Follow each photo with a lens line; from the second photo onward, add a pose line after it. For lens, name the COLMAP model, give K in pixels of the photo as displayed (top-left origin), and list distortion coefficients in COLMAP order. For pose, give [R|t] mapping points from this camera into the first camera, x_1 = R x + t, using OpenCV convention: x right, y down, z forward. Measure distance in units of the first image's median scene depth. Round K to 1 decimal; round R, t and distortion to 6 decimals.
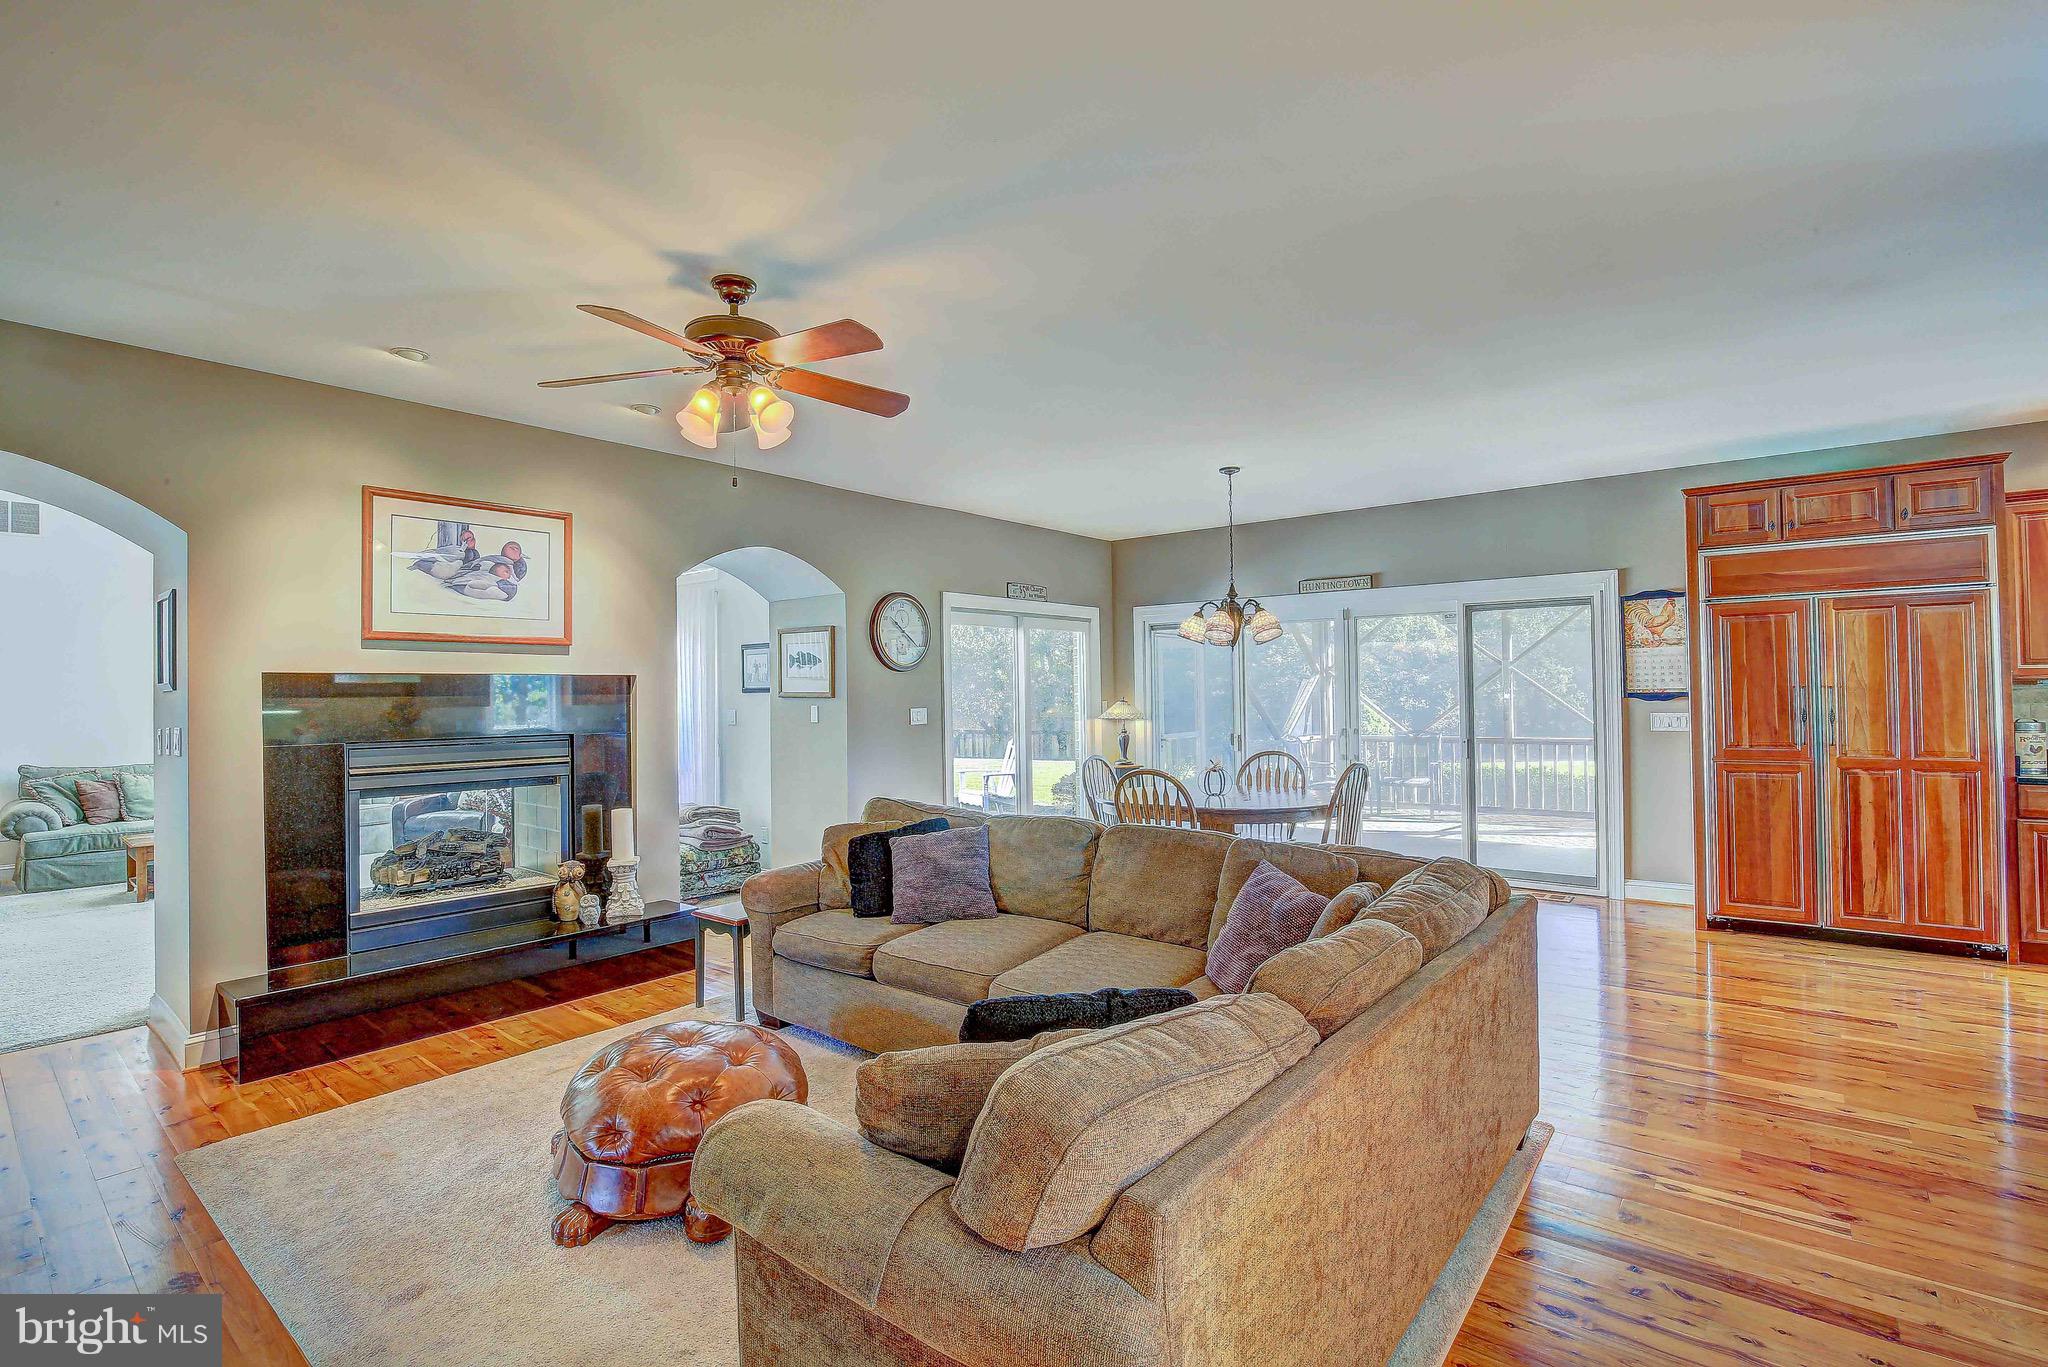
lens RADIAL K [[941.2, 0, 1031.5], [0, 941.2, 675.8], [0, 0, 1]] dist [-0.027331, 0.001616]
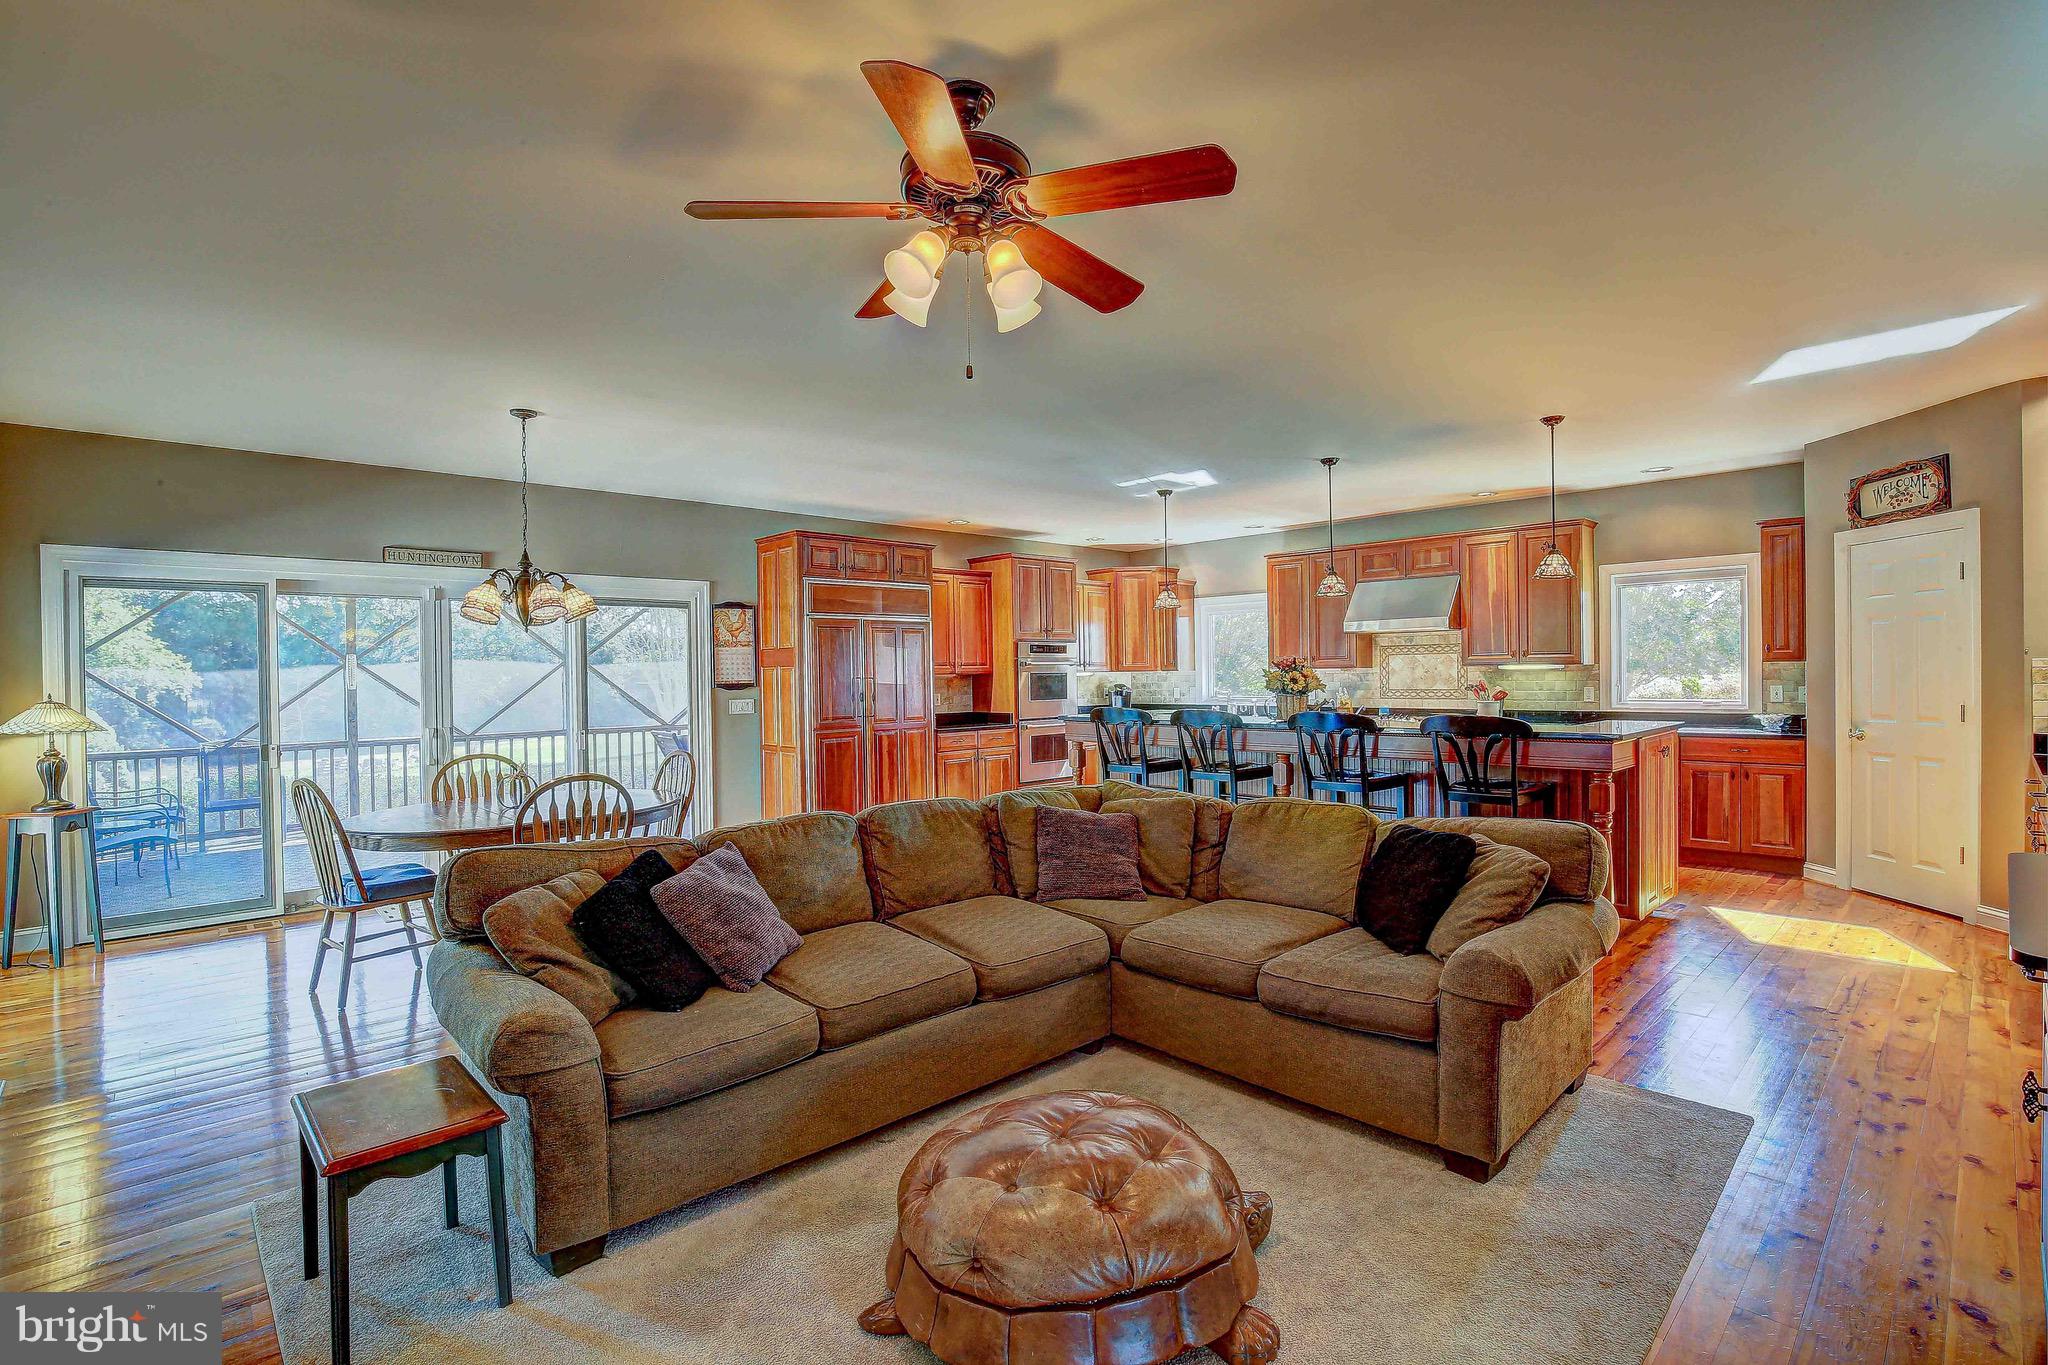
lens RADIAL K [[941.2, 0, 1028.8], [0, 941.2, 681.3], [0, 0, 1]] dist [-0.027331, 0.001616]
pose [[0.128936, 0.003329, 0.991647, -0.625114], [-0.004113, 0.999988, -0.002823, 0.020261], [-0.991644, -0.003714, 0.128948, 0.518999]]
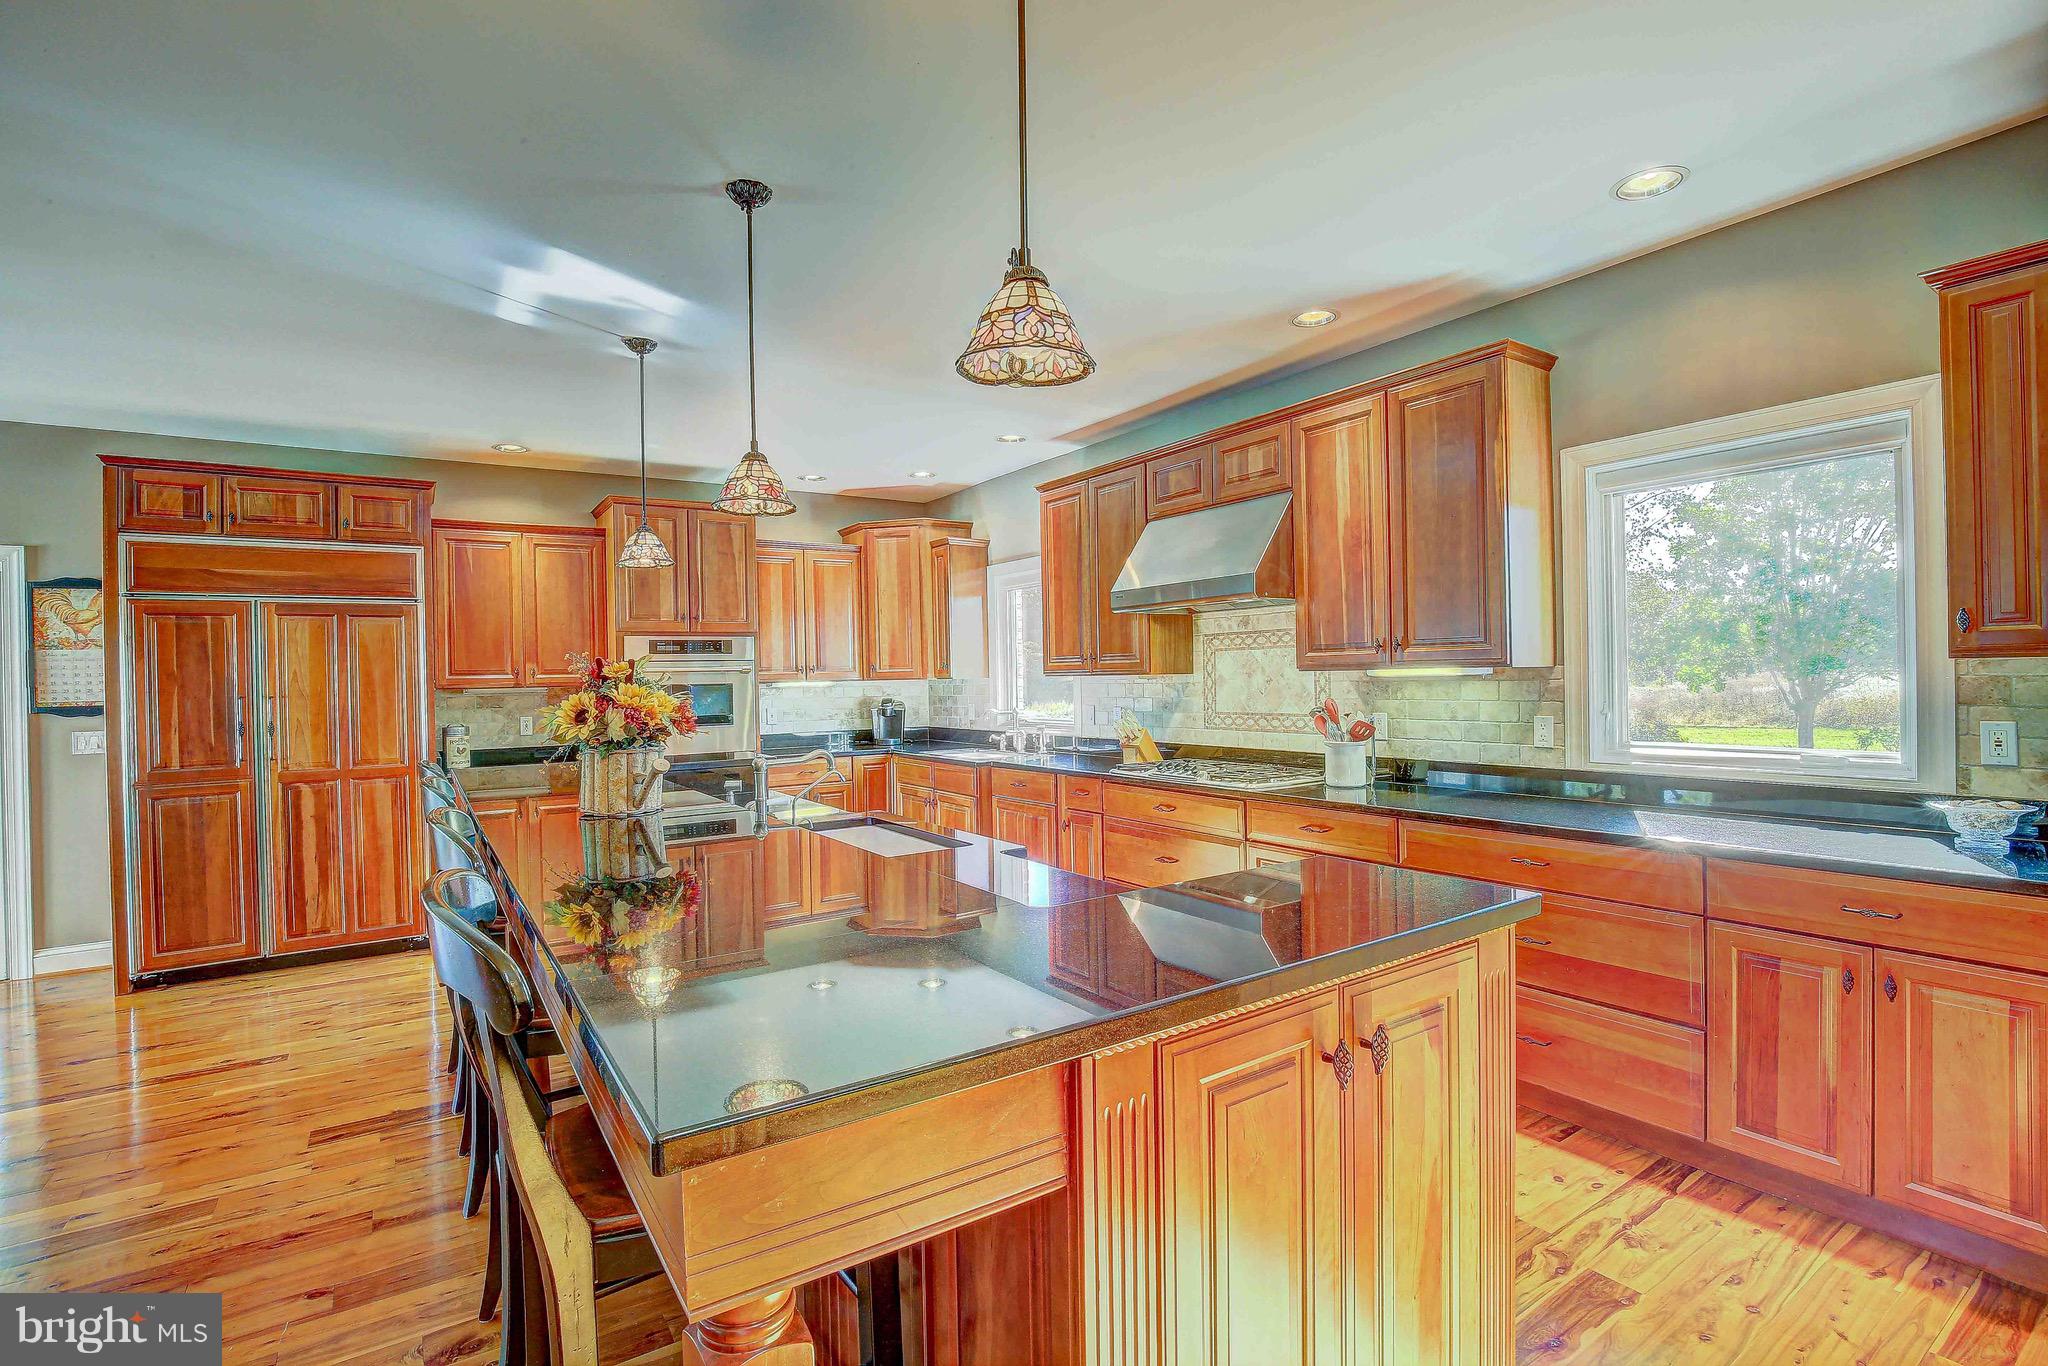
lens RADIAL K [[941.2, 0, 1029.7], [0, 941.2, 673.3], [0, 0, 1]] dist [-0.027331, 0.001616]
pose [[0.292006, 0.010978, 0.956353, 0.187874], [0.000151, 0.999934, -0.011525, -0.001323], [-0.956416, 0.003510, 0.291985, -0.006826]]
